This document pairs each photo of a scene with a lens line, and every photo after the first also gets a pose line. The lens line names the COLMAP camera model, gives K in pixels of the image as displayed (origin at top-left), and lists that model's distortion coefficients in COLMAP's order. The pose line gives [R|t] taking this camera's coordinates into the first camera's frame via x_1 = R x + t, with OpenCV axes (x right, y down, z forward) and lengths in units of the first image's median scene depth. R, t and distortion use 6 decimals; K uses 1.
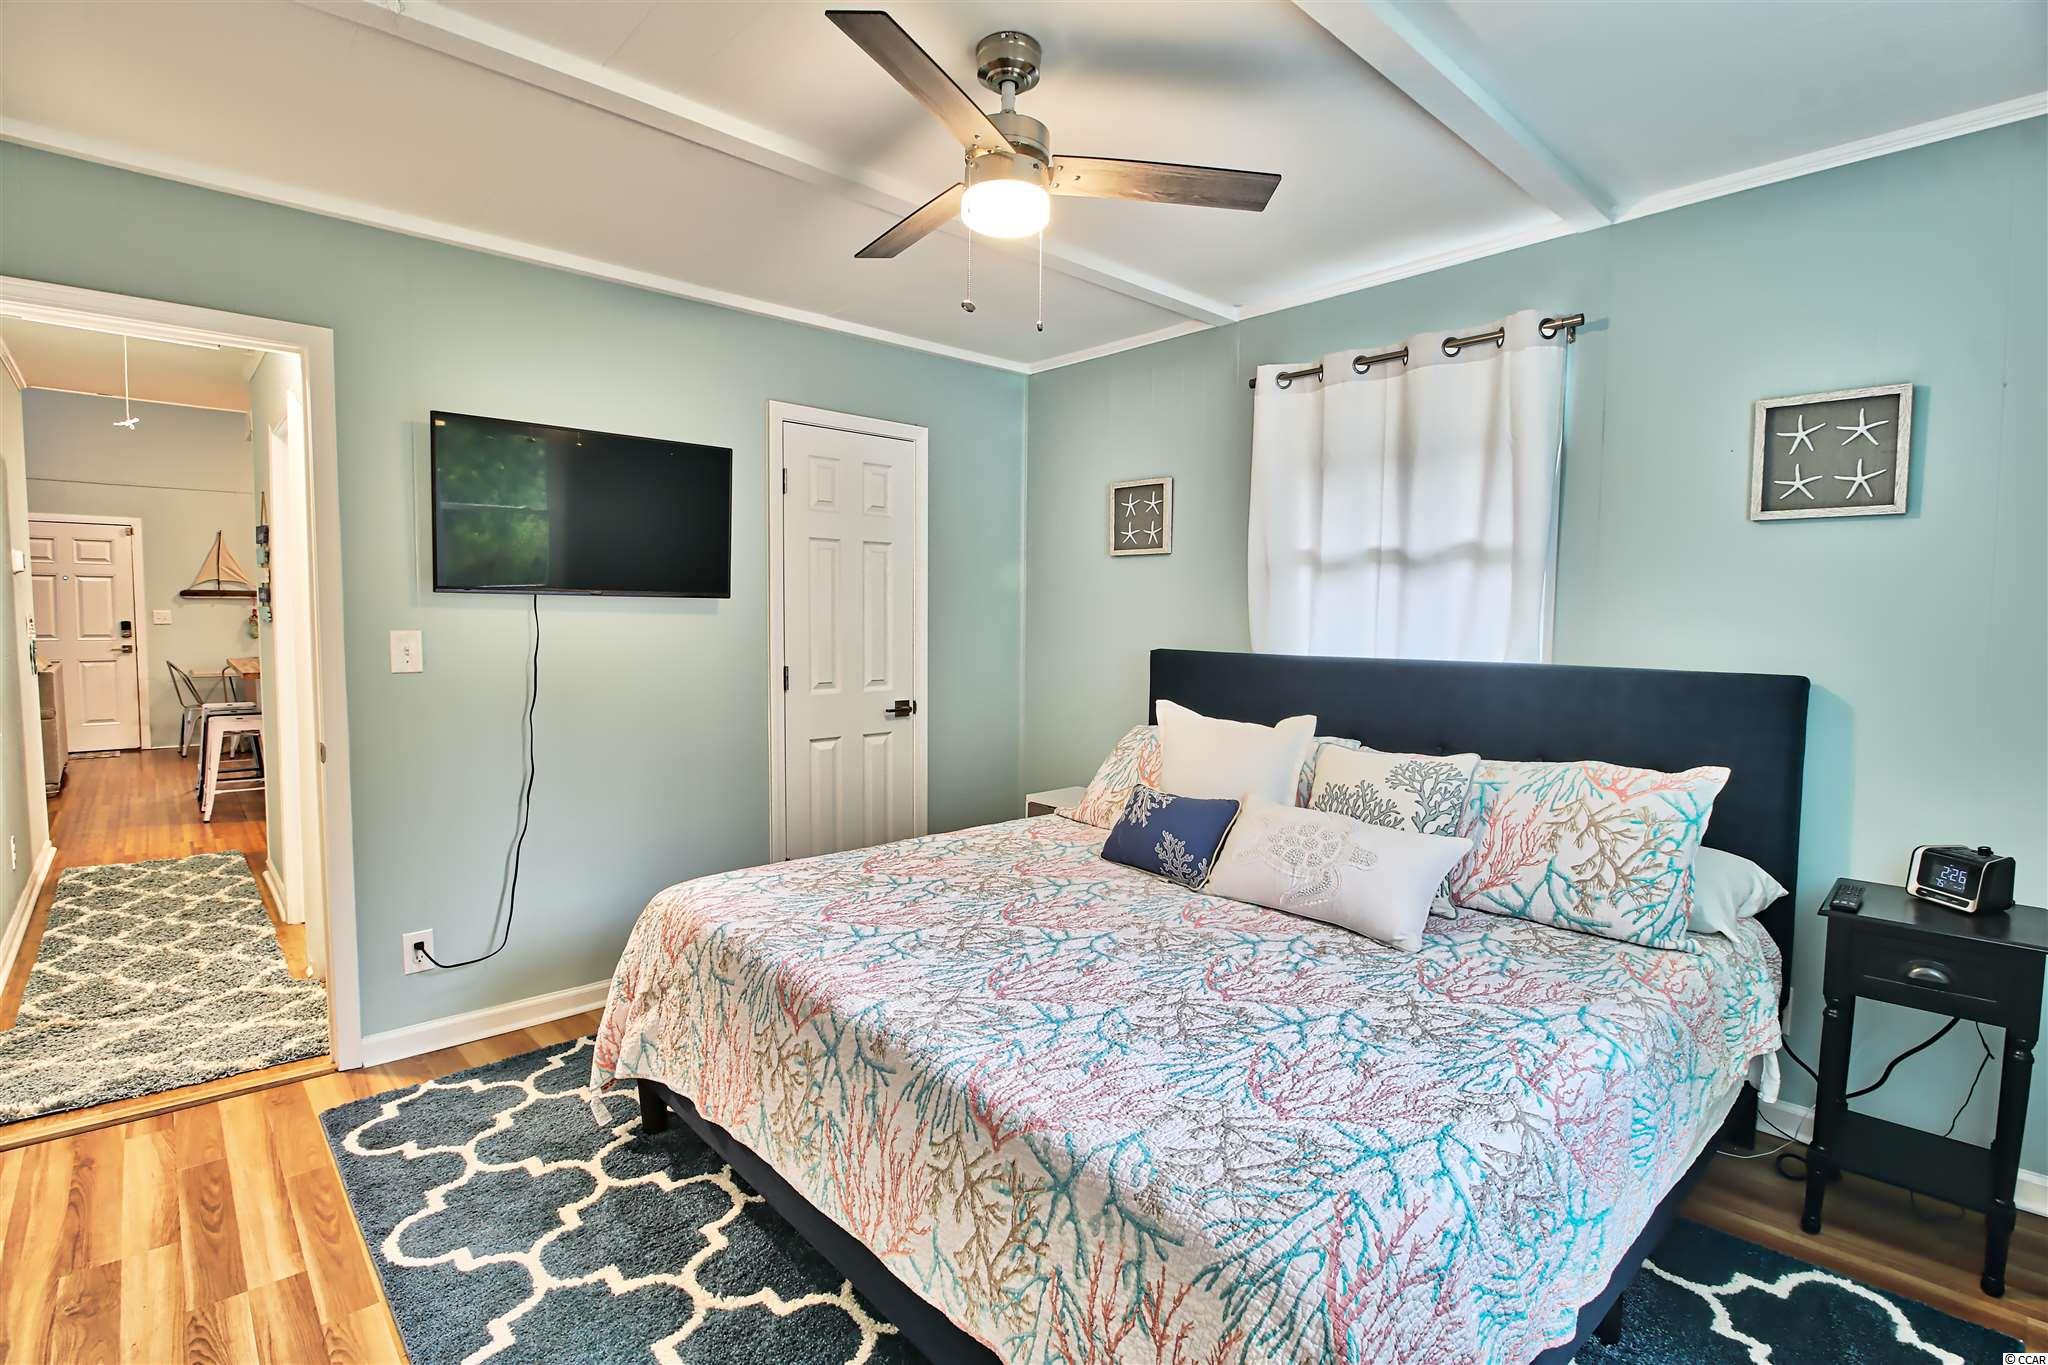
lens RADIAL K [[953.6, 0, 1016.5], [0, 953.6, 665.6], [0, 0, 1]] dist [0.039049, -0.036060]
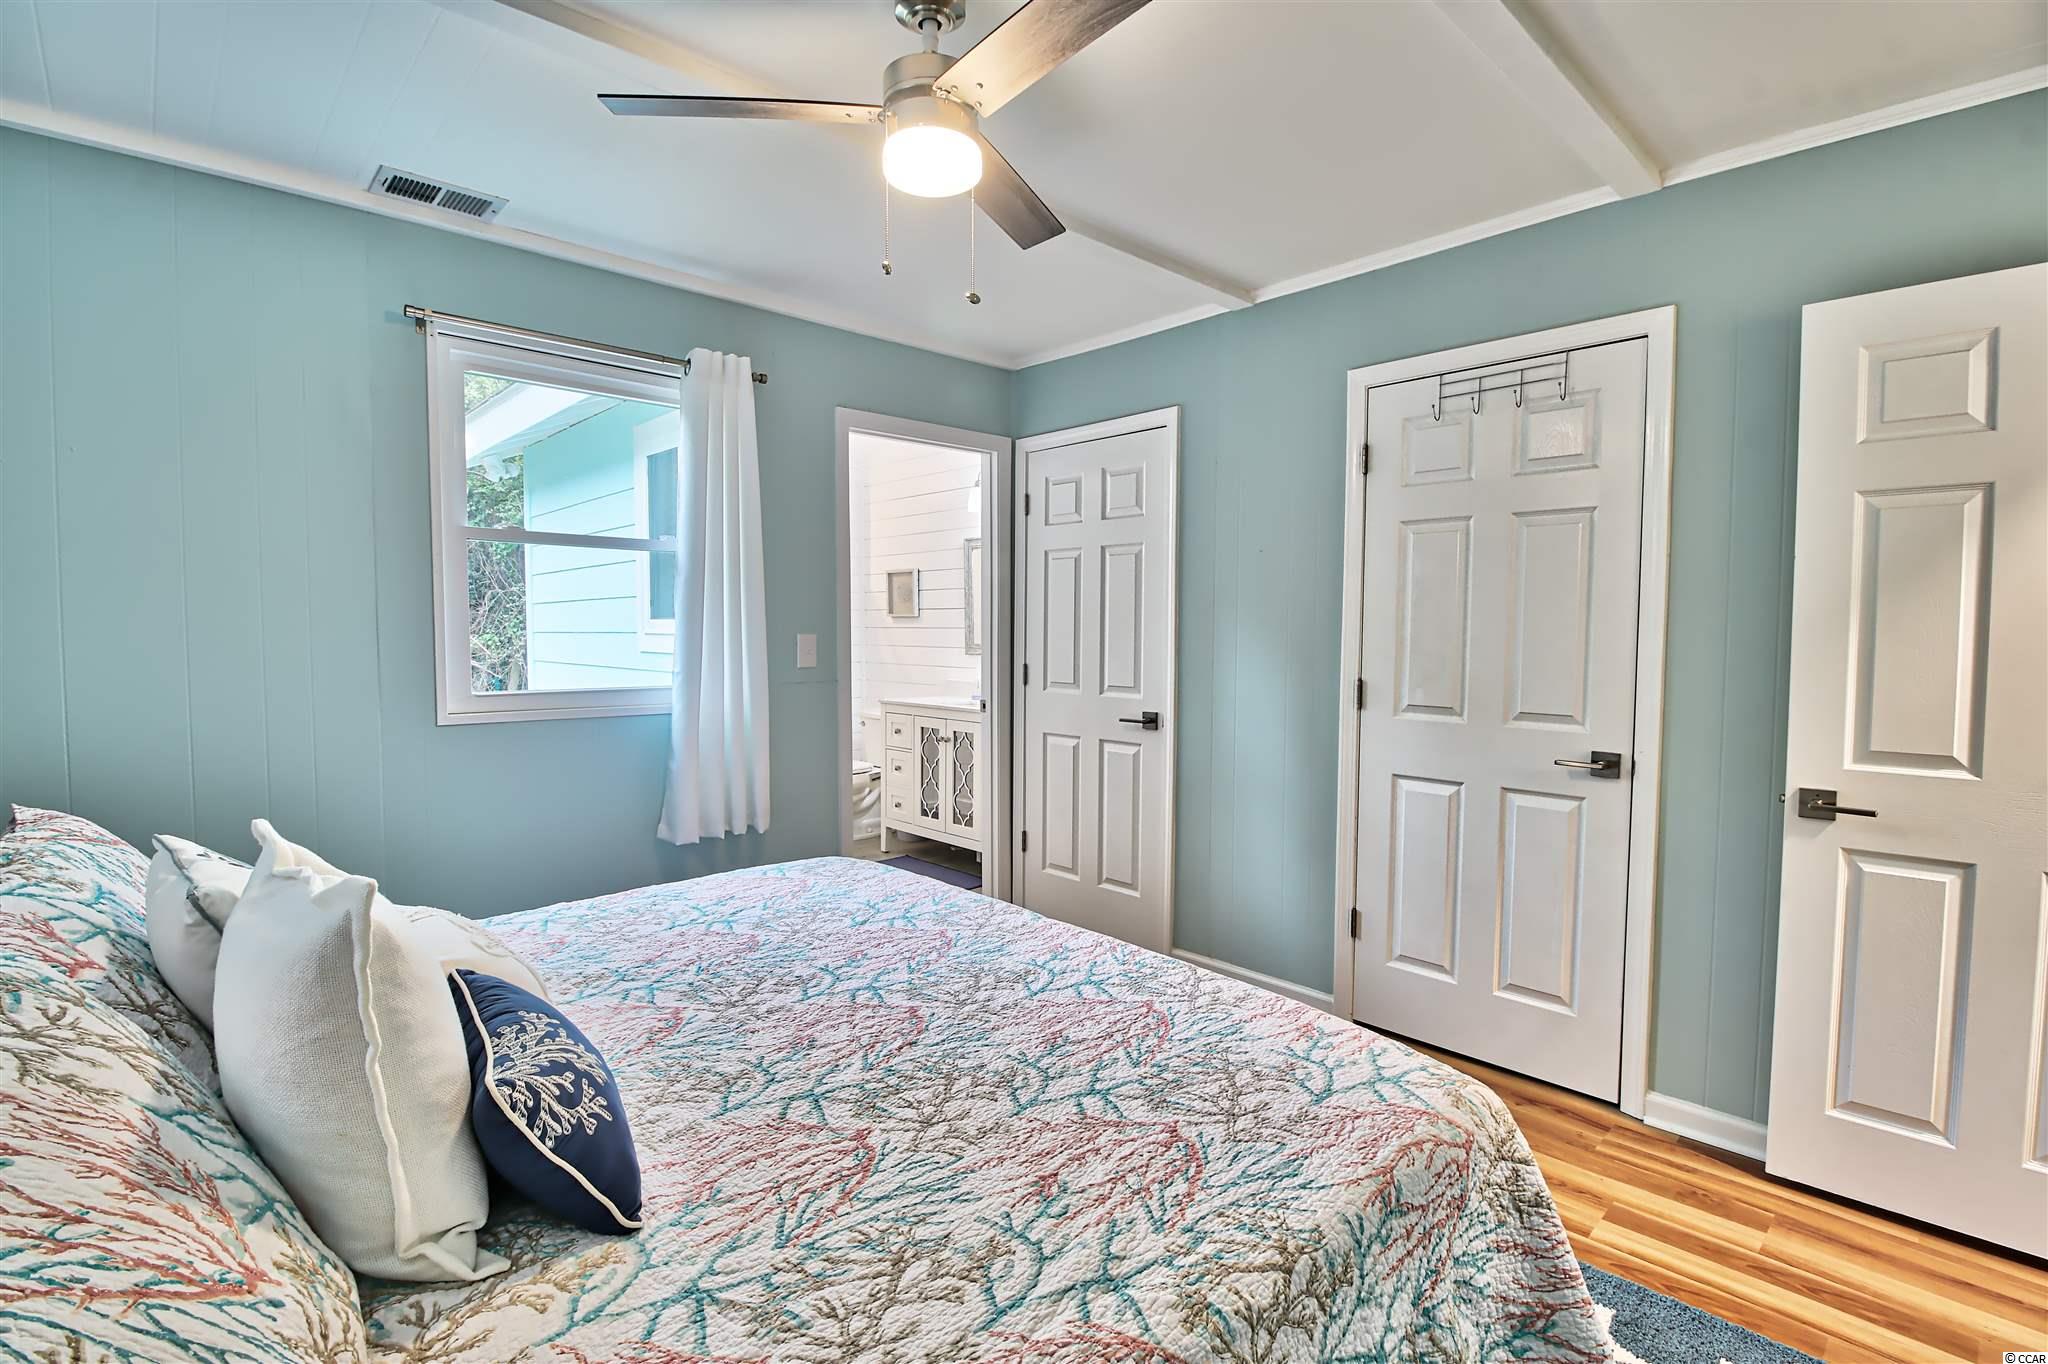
lens RADIAL K [[947.9, 0, 1015.5], [0, 947.9, 675.6], [0, 0, 1]] dist [0.001382, -0.014328]
pose [[-0.999981, -0.004959, 0.003657, 0.094906], [-0.004536, 0.994166, 0.107764, -0.074634], [-0.004170, 0.107746, -0.994170, 1.553093]]
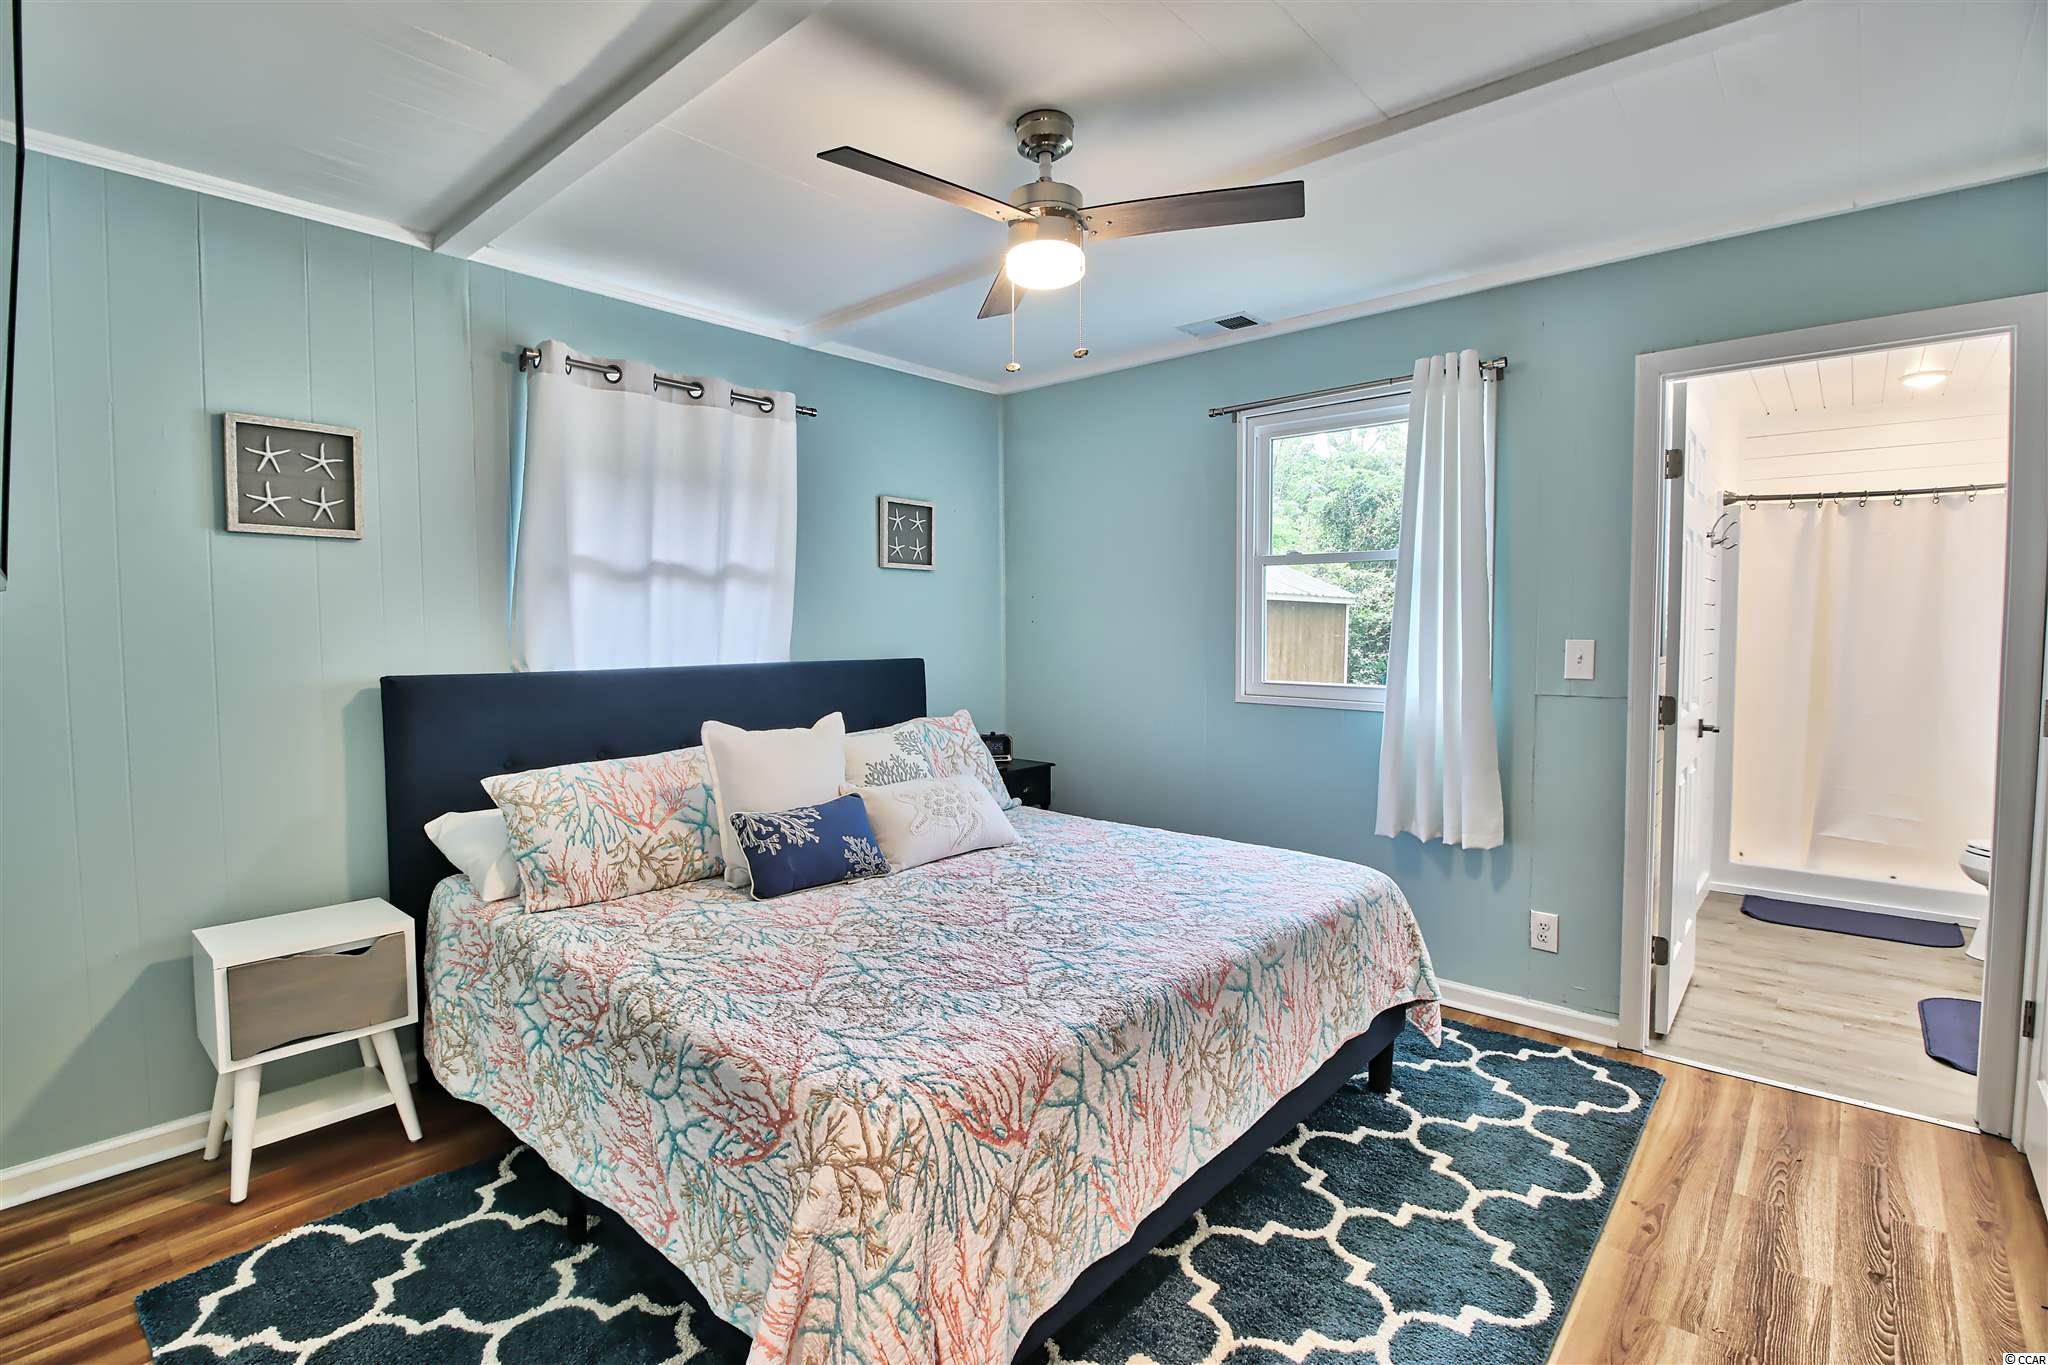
lens RADIAL K [[927.7, 0, 1005.3], [0, 927.7, 686.0], [0, 0, 1]] dist [-0.011604, 0.000150]
pose [[-0.100136, -0.069989, 0.992509, -0.812671], [0.056506, 0.995513, 0.075901, -0.051549], [-0.993368, 0.063683, -0.095732, 0.885451]]
